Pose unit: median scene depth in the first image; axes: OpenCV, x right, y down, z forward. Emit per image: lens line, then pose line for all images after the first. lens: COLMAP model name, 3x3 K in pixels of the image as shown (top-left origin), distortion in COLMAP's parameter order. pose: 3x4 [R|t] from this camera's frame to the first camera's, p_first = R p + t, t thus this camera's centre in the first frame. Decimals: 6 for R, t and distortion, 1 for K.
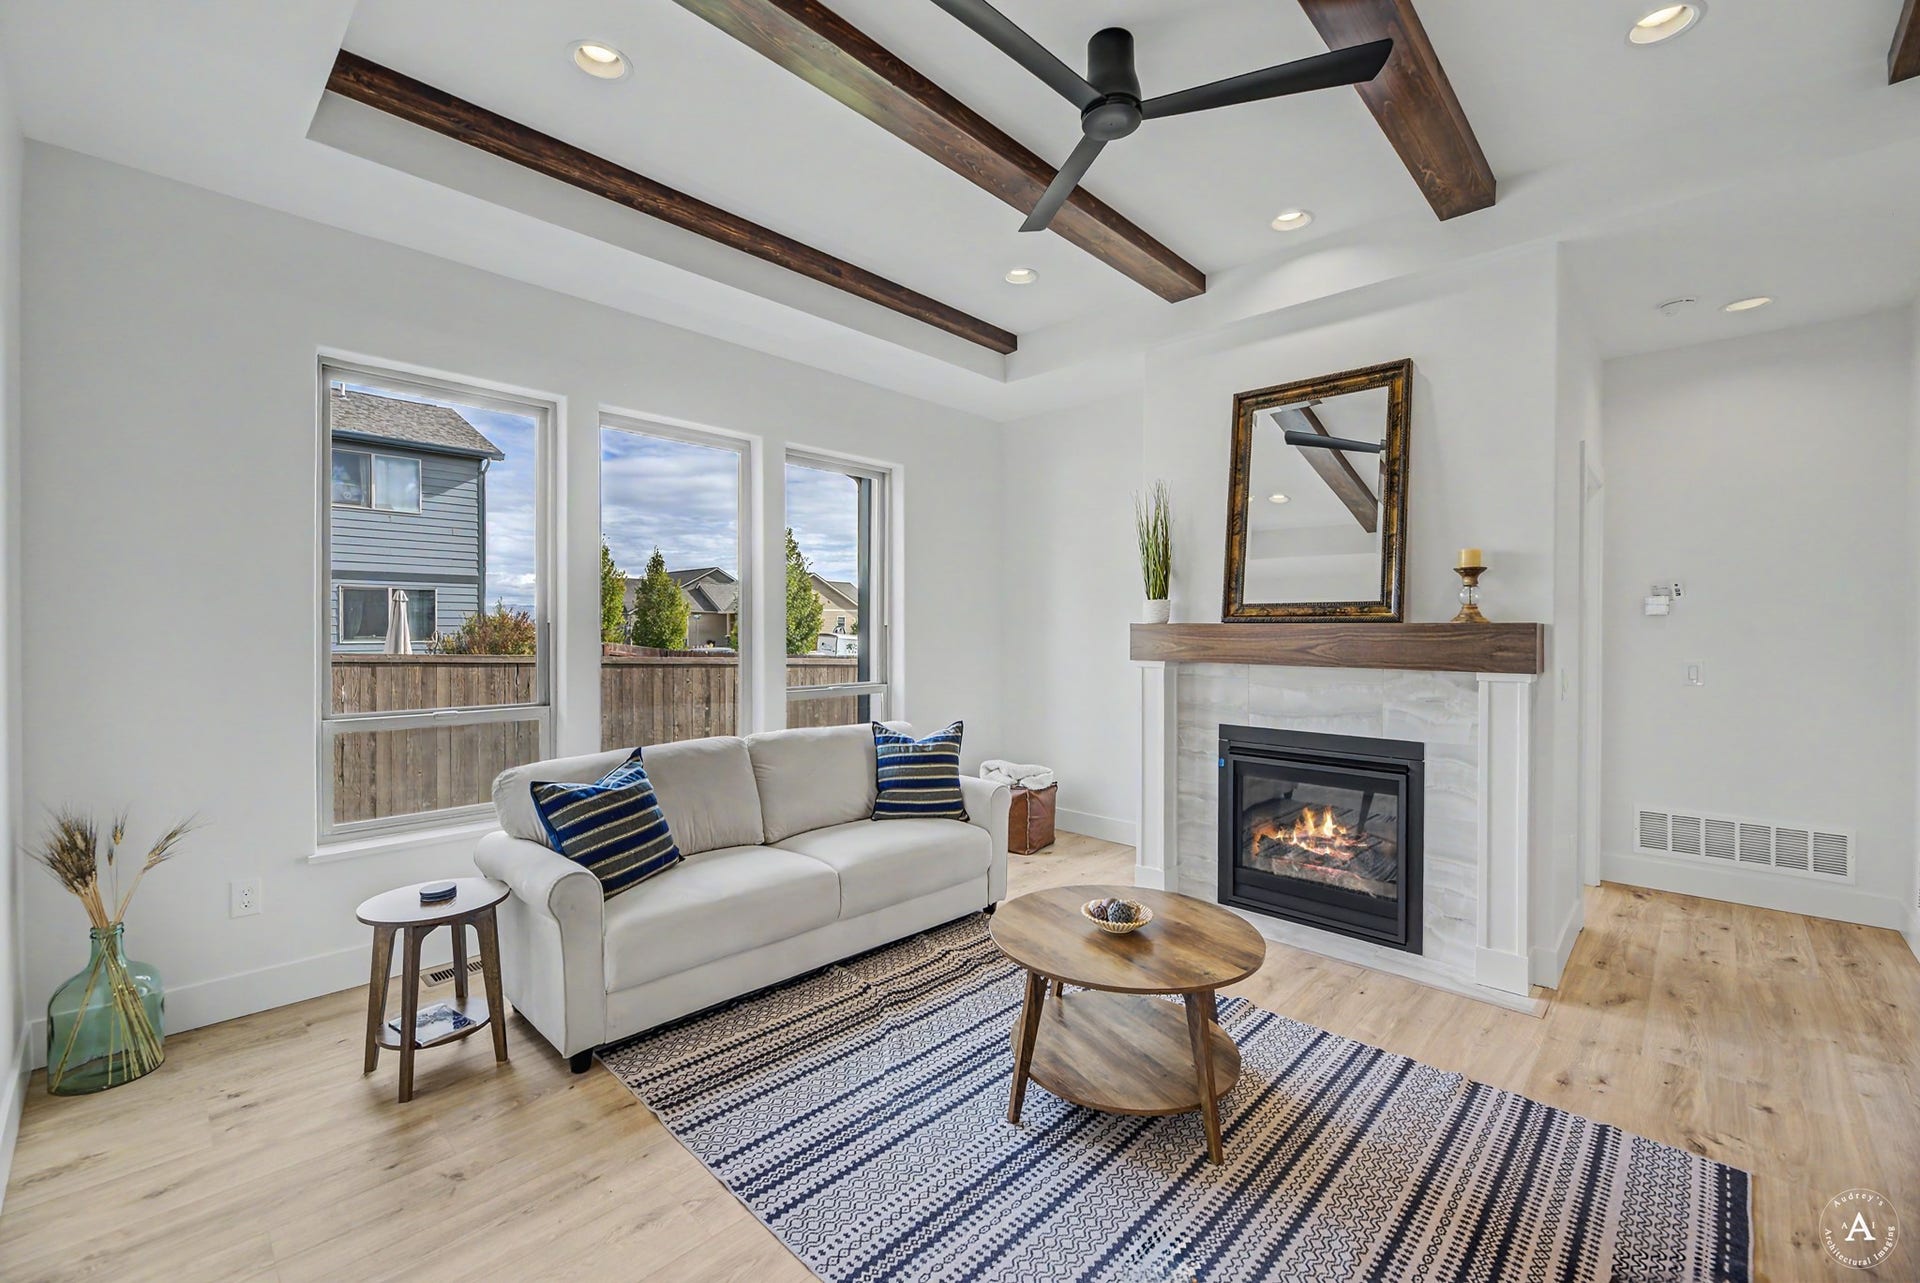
lens RADIAL K [[773.8, 0, 971.4], [0, 773.8, 633.8], [0, 0, 1]] dist [0.000871, -0.002035]
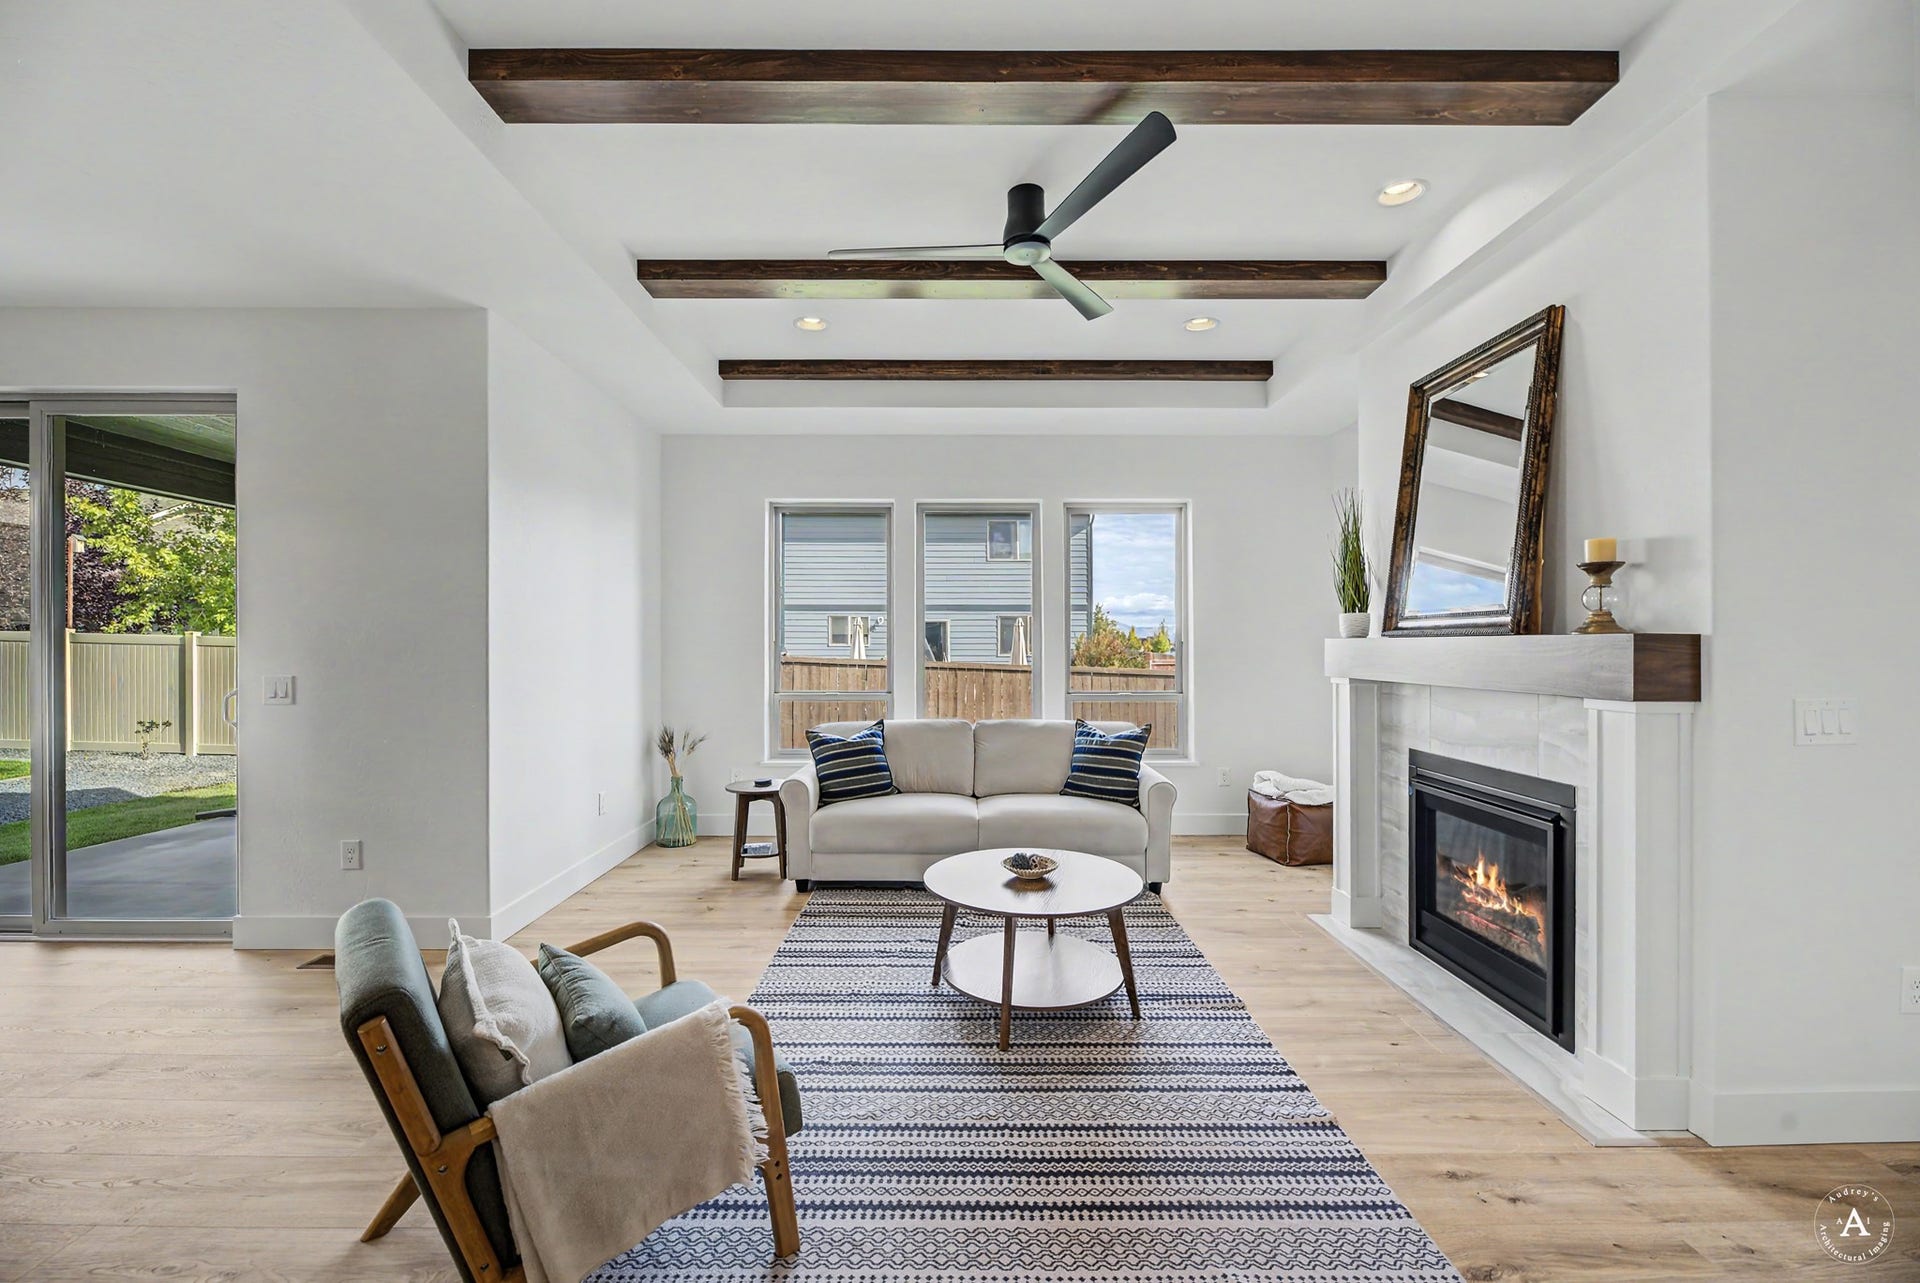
lens RADIAL K [[720.9, 0, 974.6], [0, 720.9, 650.5], [0, 0, 1]] dist [-0.014458, -0.000392]
pose [[0.727326, 0.005037, -0.686274, 0.609598], [-0.006817, 0.999977, 0.000116, 0.006005], [0.686258, 0.004594, 0.727344, 0.046688]]
